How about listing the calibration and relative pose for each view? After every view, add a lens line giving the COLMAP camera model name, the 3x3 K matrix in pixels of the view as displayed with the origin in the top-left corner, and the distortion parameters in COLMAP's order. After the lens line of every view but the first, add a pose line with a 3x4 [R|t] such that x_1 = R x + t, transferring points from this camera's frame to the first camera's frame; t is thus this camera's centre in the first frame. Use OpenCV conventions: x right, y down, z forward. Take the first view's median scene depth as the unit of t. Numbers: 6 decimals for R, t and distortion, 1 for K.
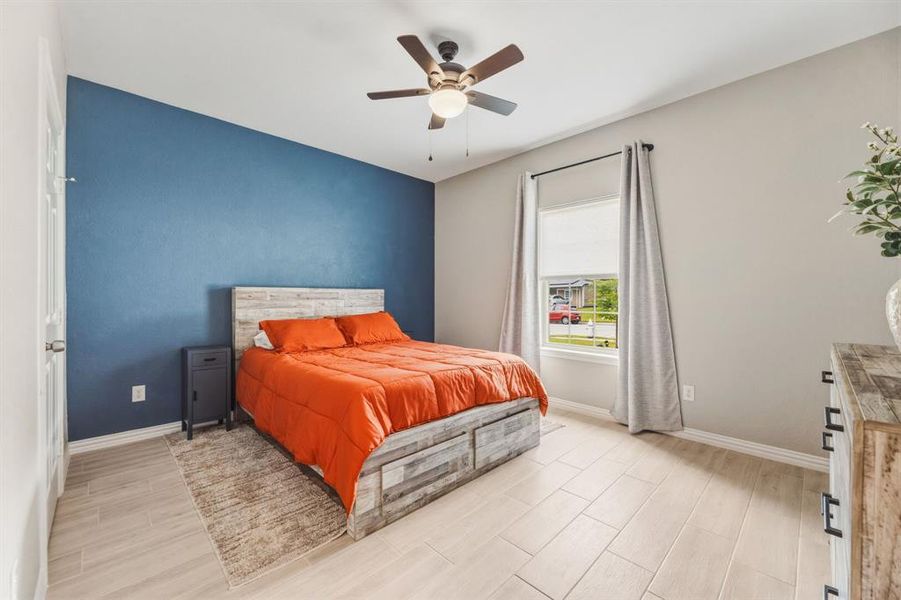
lens RADIAL K [[369.1, 0, 450.5], [0, 369.1, 300.0], [0, 0, 1]] dist [-0.001184, -0.000105]
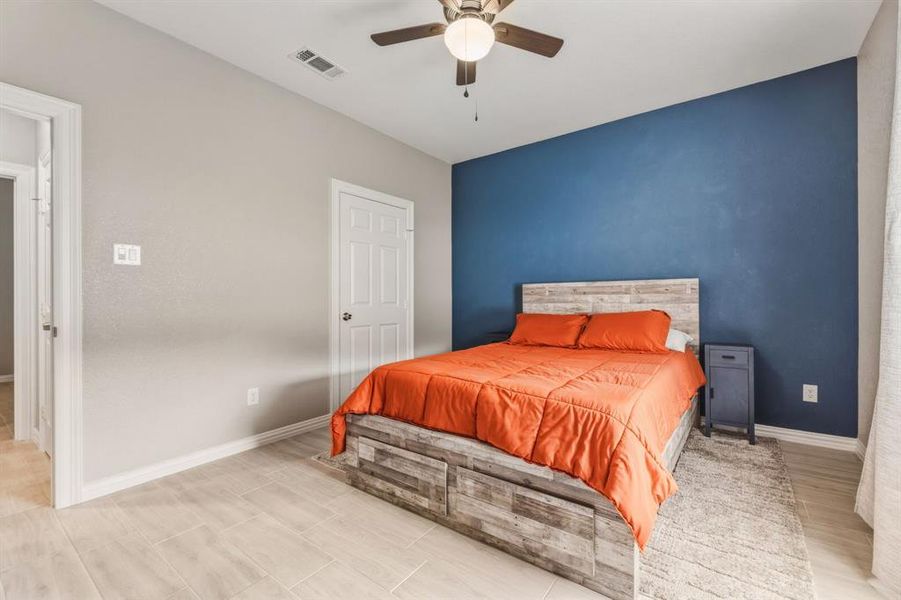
lens RADIAL K [[361.4, 0, 444.2], [0, 361.4, 301.4], [0, 0, 1]] dist [-0.001513, -0.000266]
pose [[0.170876, 0.004636, -0.985282, 0.724745], [0.000763, 0.999988, 0.004837, 0.018831], [0.985292, -0.001578, 0.170870, 0.799490]]
